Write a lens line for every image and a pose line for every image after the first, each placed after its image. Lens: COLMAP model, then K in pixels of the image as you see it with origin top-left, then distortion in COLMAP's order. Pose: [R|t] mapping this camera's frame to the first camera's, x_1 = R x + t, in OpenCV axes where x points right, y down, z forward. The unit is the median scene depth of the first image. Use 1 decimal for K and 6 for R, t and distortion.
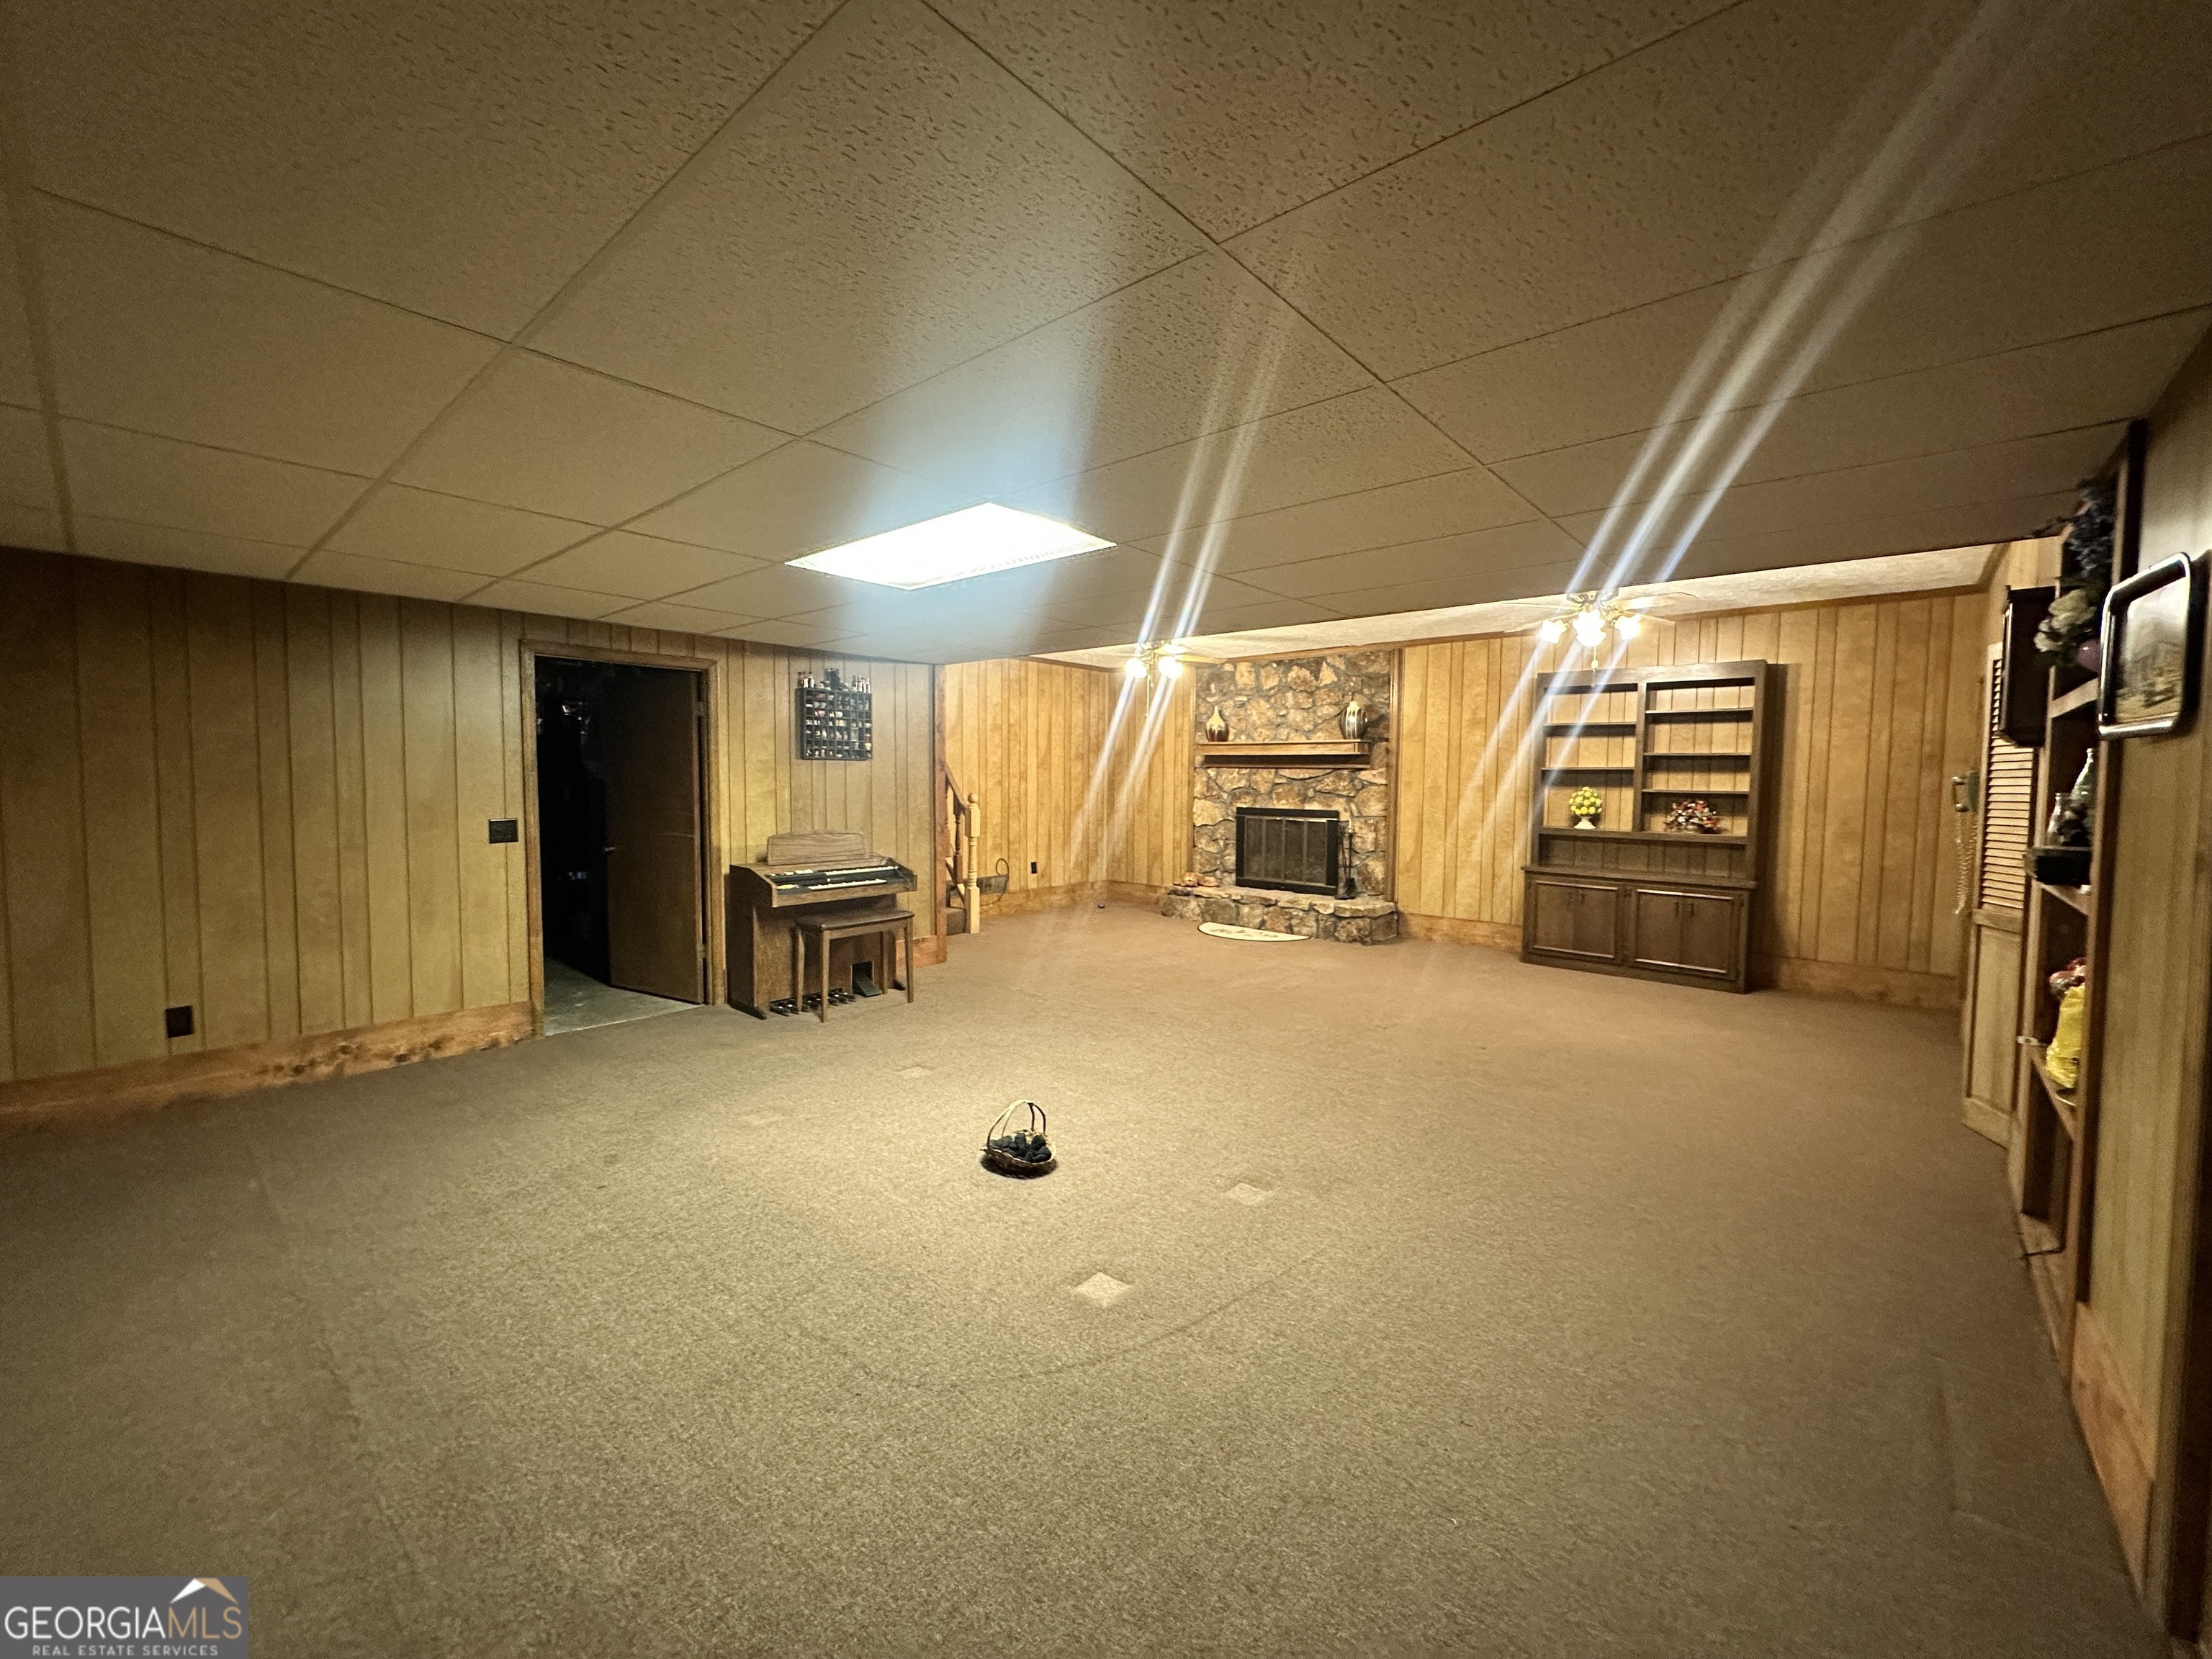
lens RADIAL K [[883.0, 0, 1108.3], [0, 883.0, 826.6], [0, 0, 1]] dist [-0.001399, -0.000302]
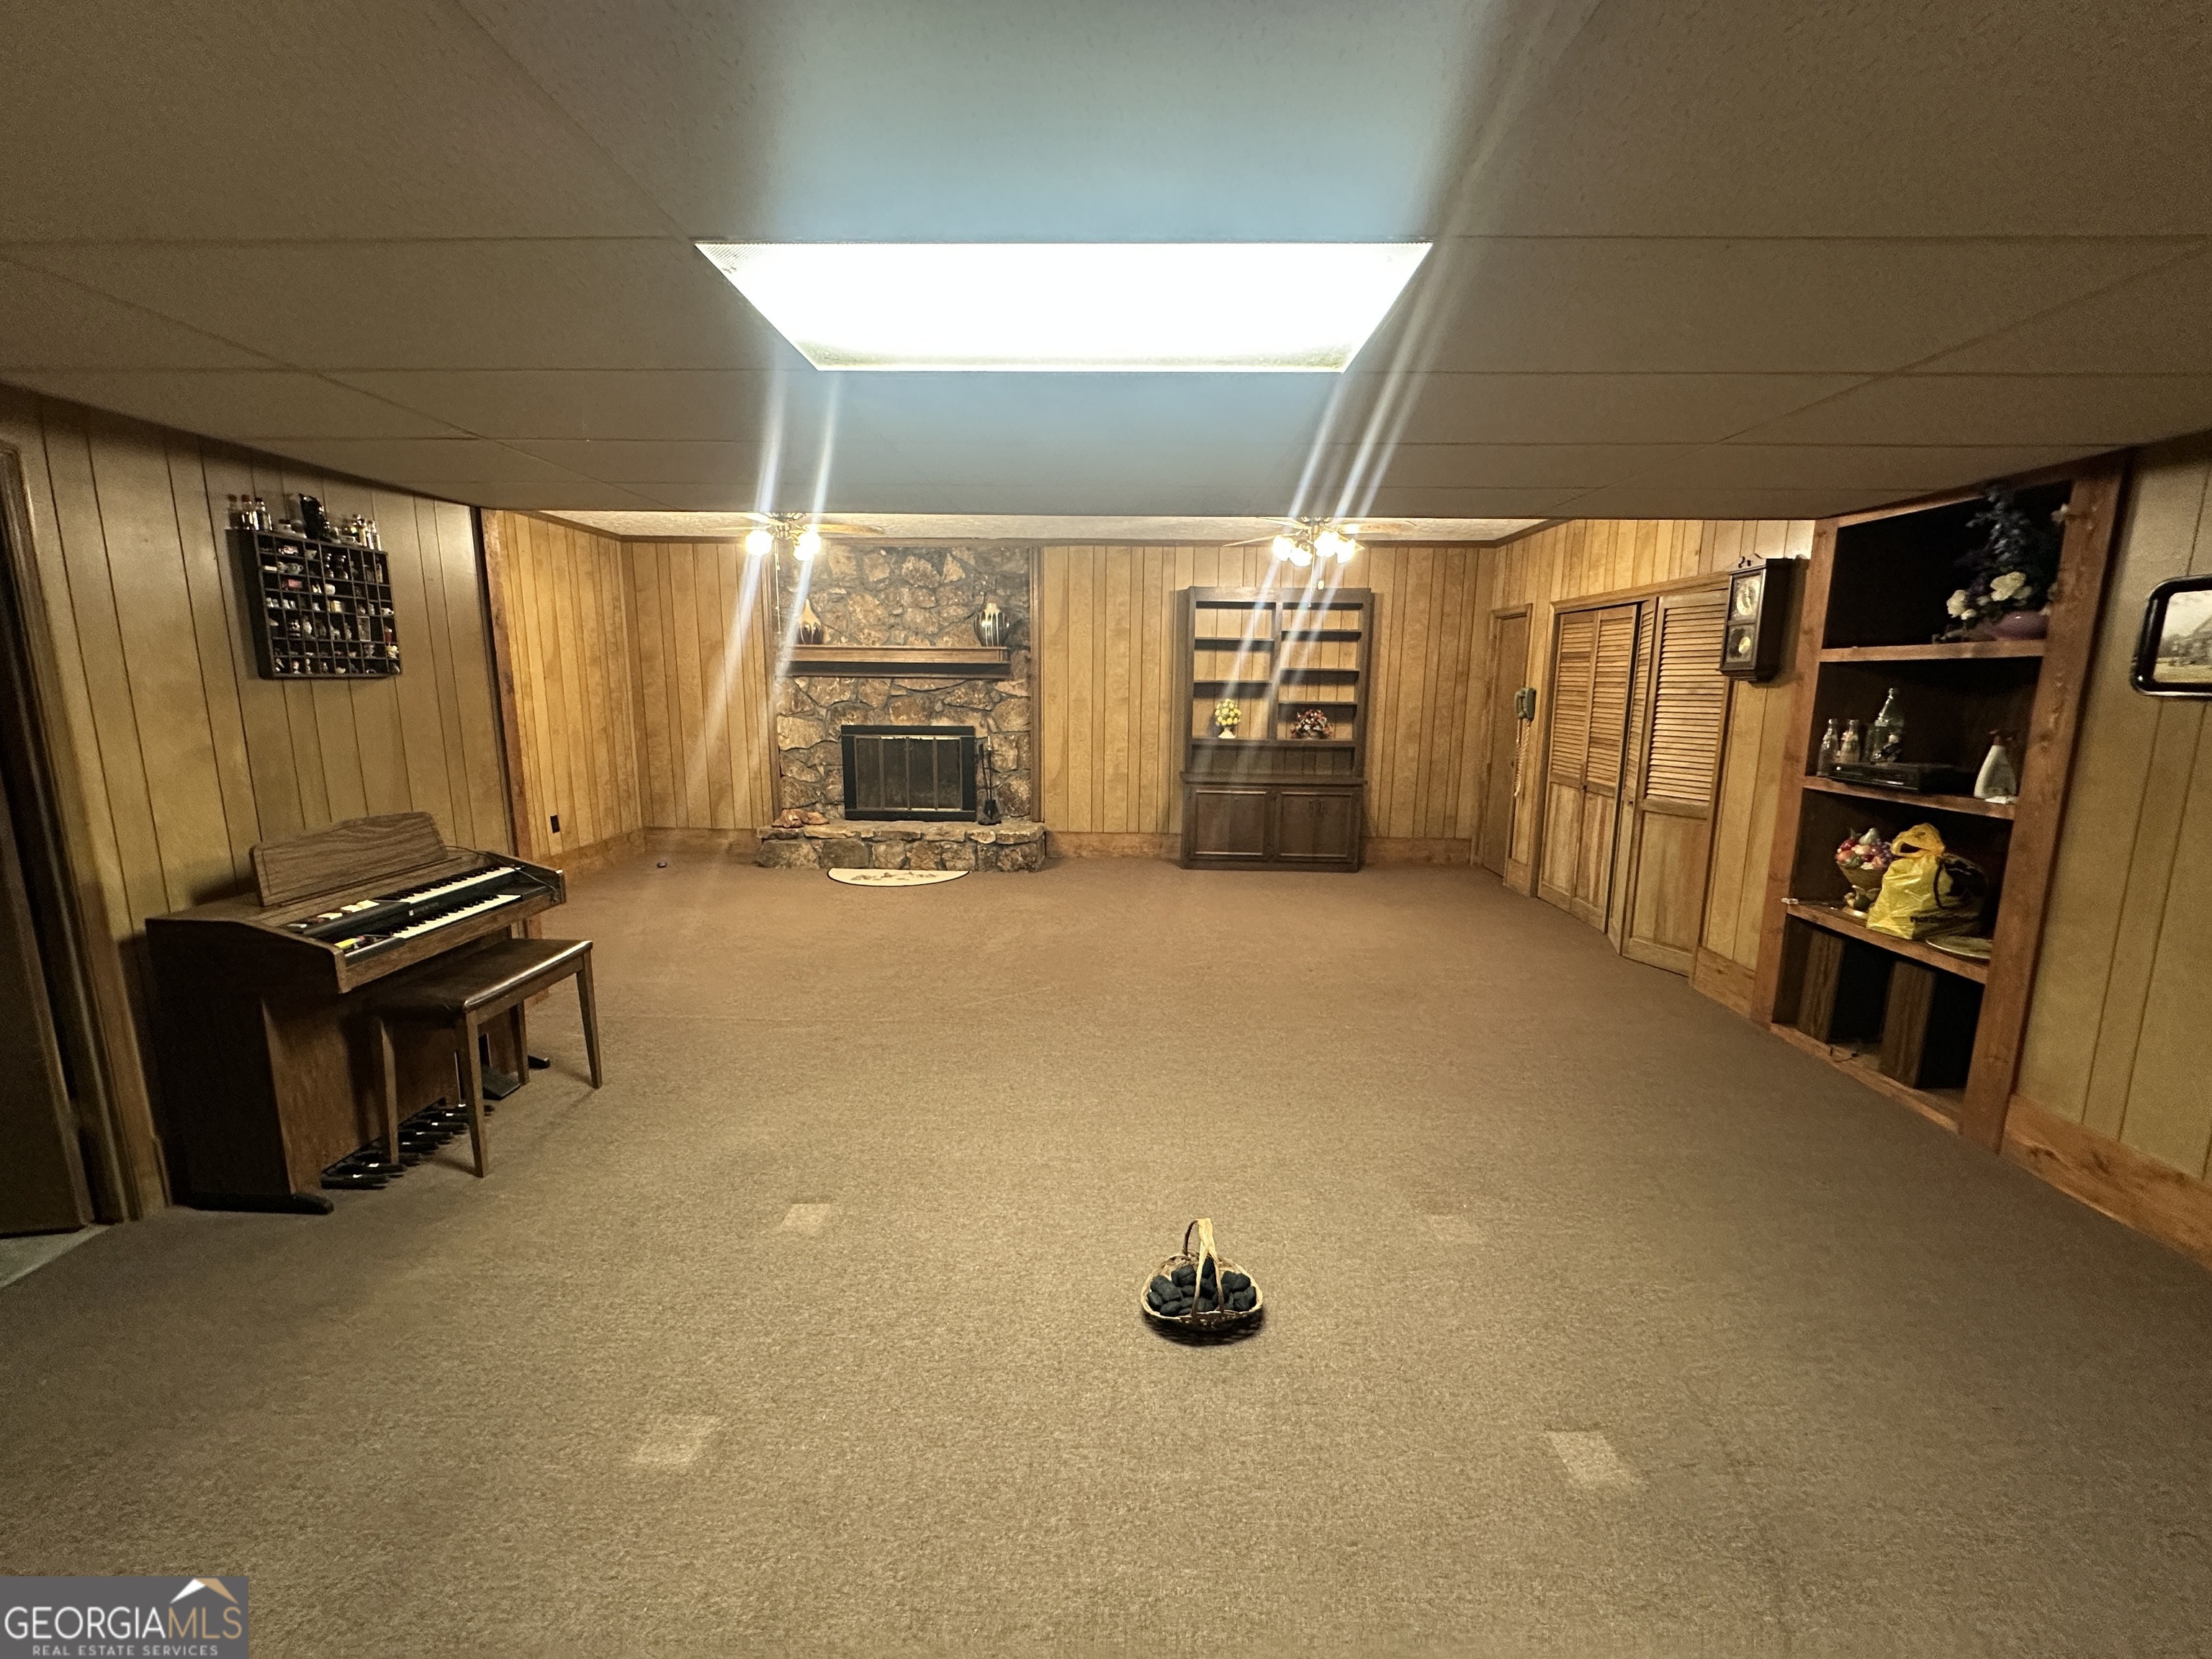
lens RADIAL K [[883.0, 0, 1105.2], [0, 883.0, 826.4], [0, 0, 1]] dist [-0.001399, -0.000302]
pose [[0.769215, -0.109739, 0.629496, -0.238498], [0.034930, 0.990891, 0.130058, -0.033133], [-0.638035, -0.078054, 0.766041, 0.246897]]
